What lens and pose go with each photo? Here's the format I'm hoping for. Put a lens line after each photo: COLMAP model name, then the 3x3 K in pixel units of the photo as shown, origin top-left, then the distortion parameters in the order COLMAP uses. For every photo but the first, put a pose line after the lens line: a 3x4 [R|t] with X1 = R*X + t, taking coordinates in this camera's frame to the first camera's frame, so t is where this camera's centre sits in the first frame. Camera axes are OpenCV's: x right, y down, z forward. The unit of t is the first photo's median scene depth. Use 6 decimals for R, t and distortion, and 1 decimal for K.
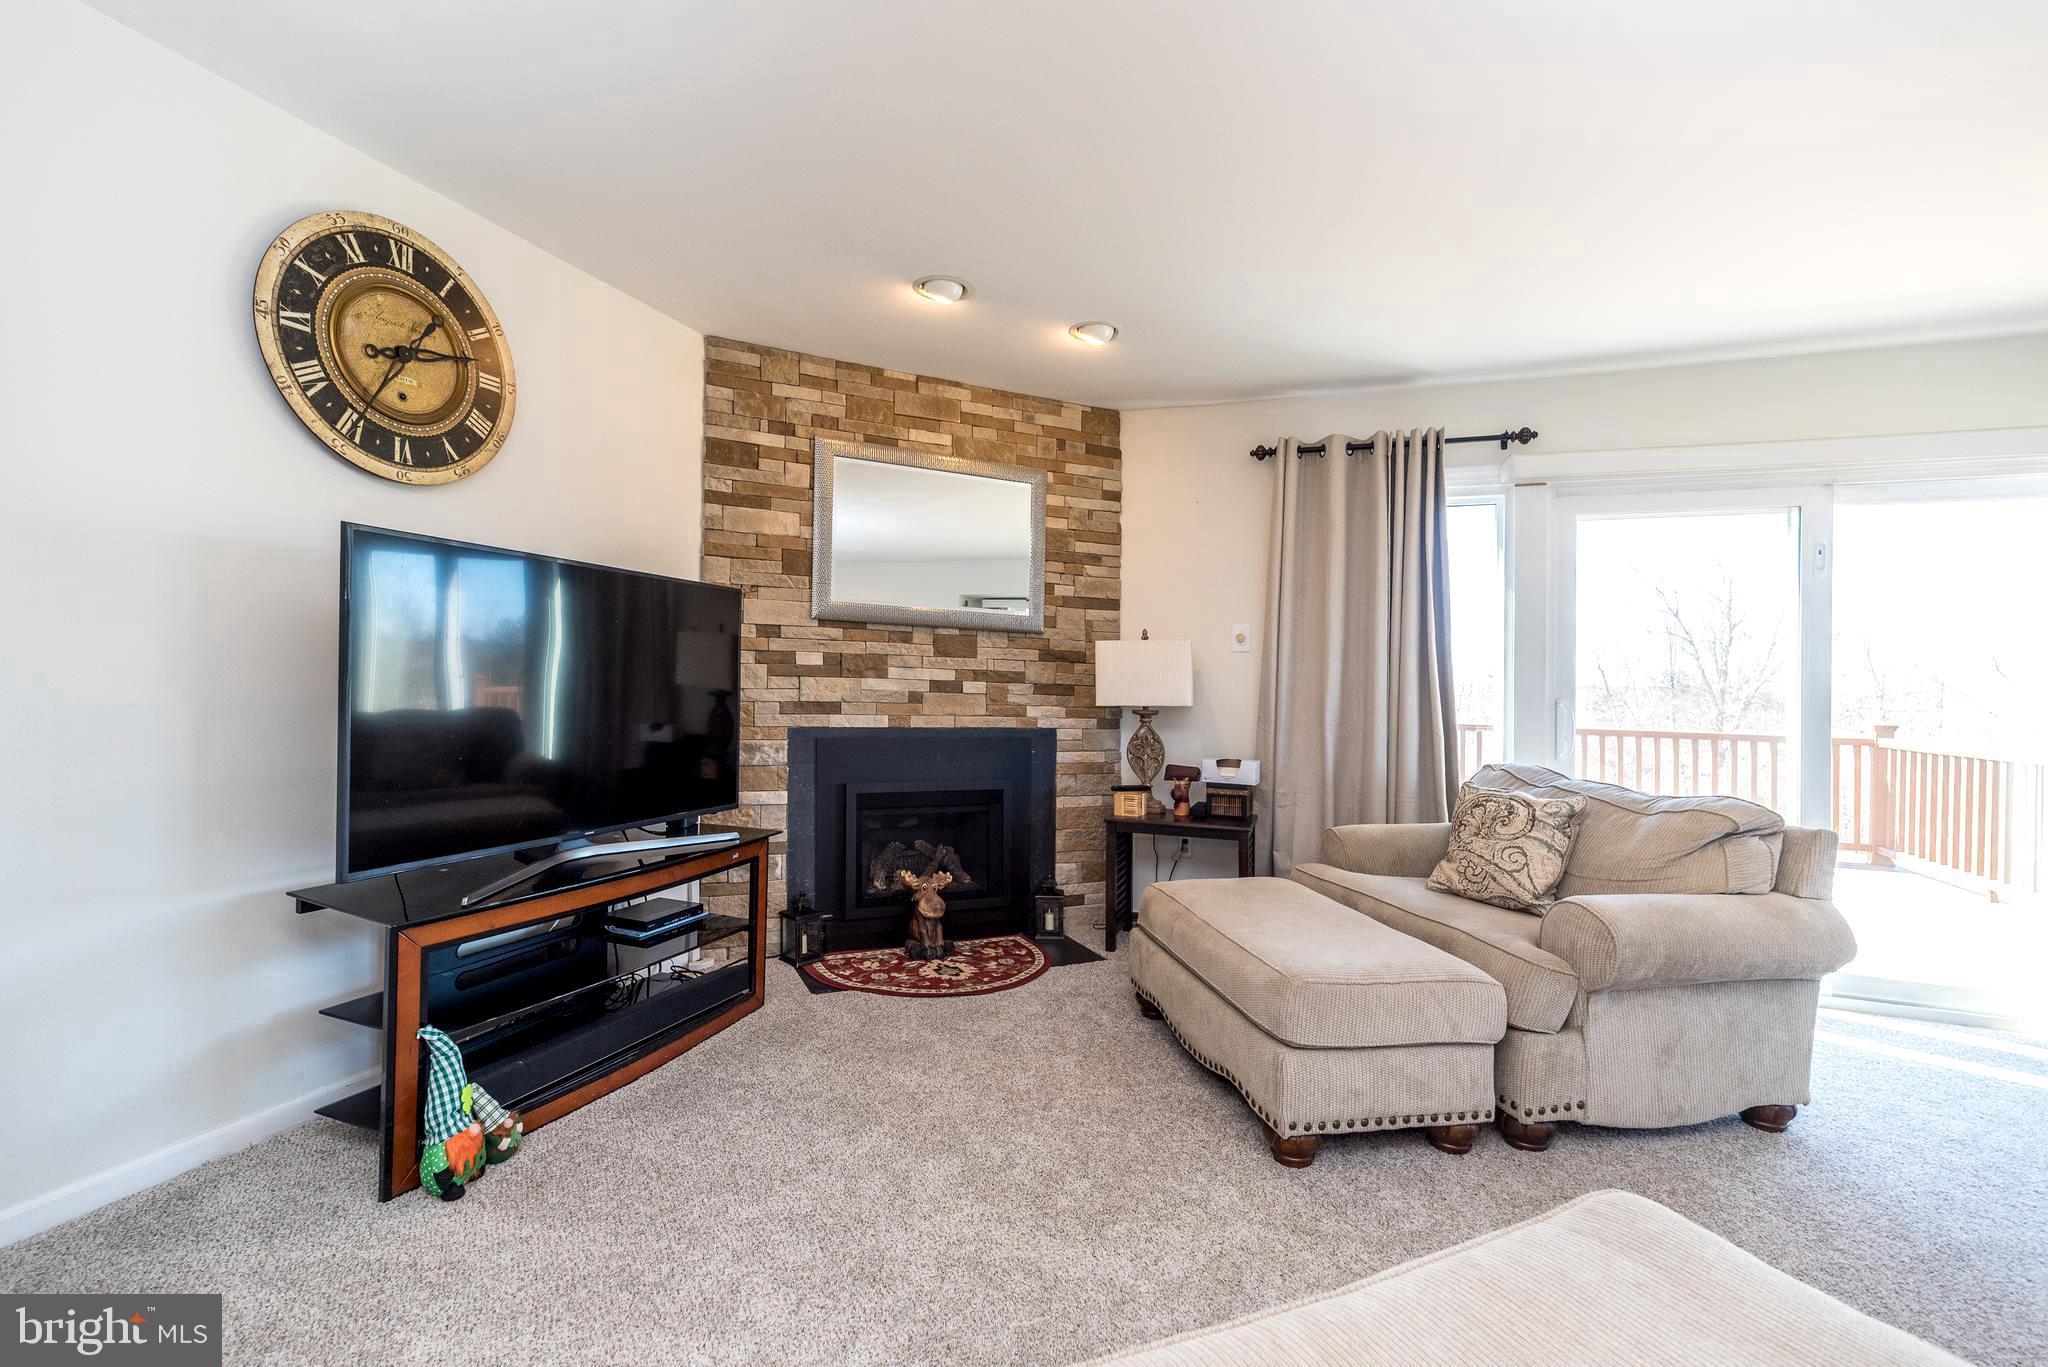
lens RADIAL K [[902.5, 0, 1002.2], [0, 902.5, 645.7], [0, 0, 1]] dist [0.000734, -0.000050]
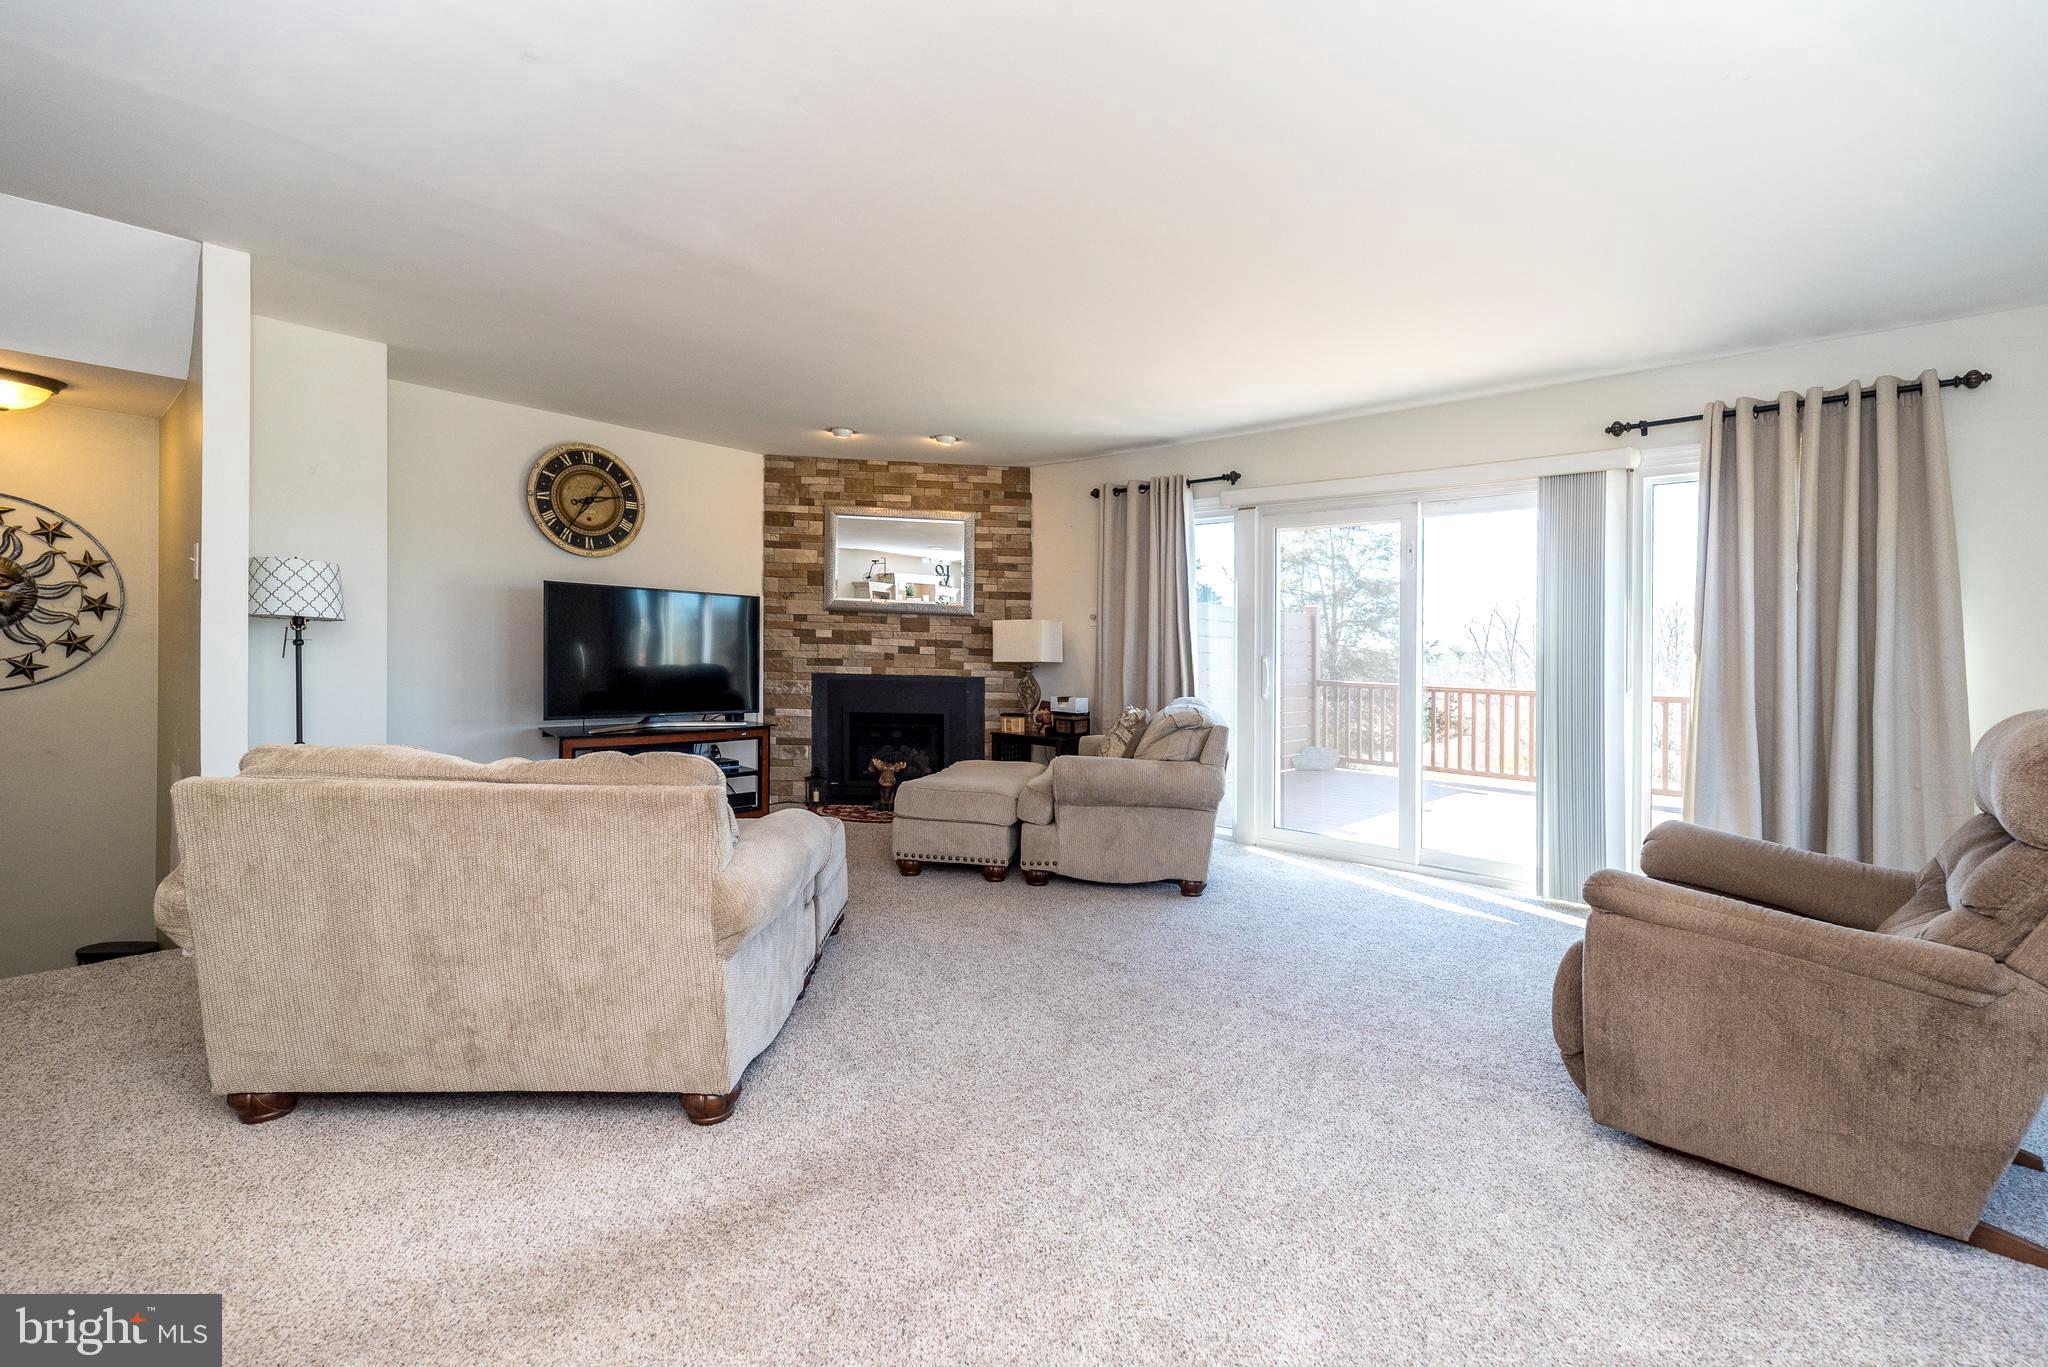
lens RADIAL K [[908.8, 0, 1025.7], [0, 908.8, 621.1], [0, 0, 1]] dist [0.001724, 0.000737]
pose [[0.933053, -0.015100, -0.359423, 0.771074], [0.013520, 0.999885, -0.006909, 0.007839], [0.359486, 0.001587, 0.933149, -0.484108]]
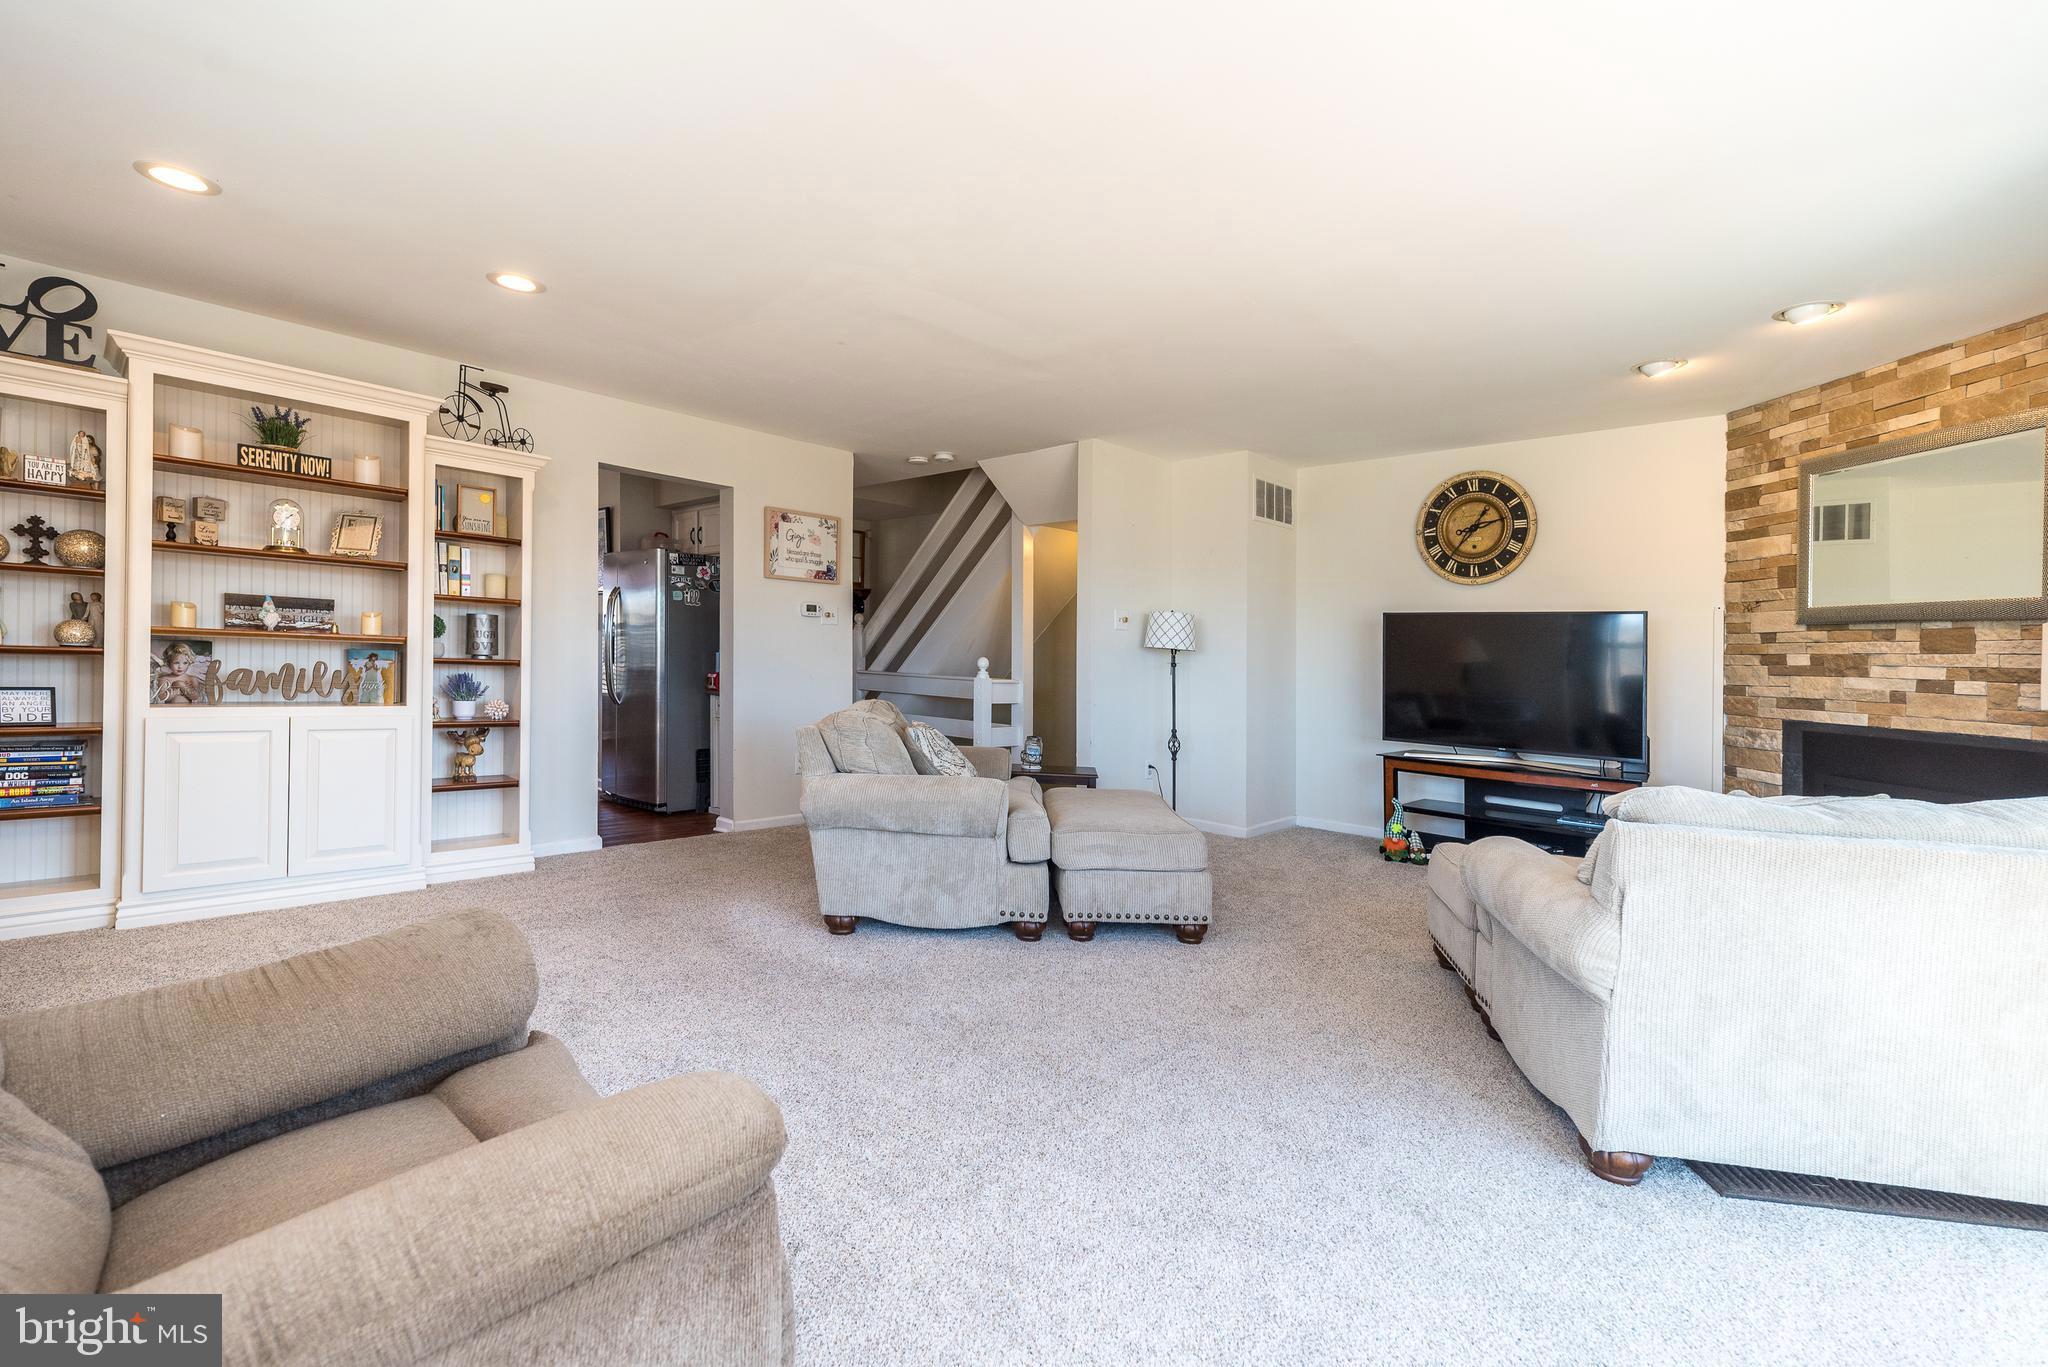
lens RADIAL K [[893.4, 0, 1025.8], [0, 893.4, 669.1], [0, 0, 1]] dist [0.001808, 0.000245]
pose [[-0.382248, -0.026160, -0.923690, 1.183337], [-0.008228, 0.999656, -0.024907, 0.061311], [0.924023, -0.001920, -0.382331, 0.533859]]
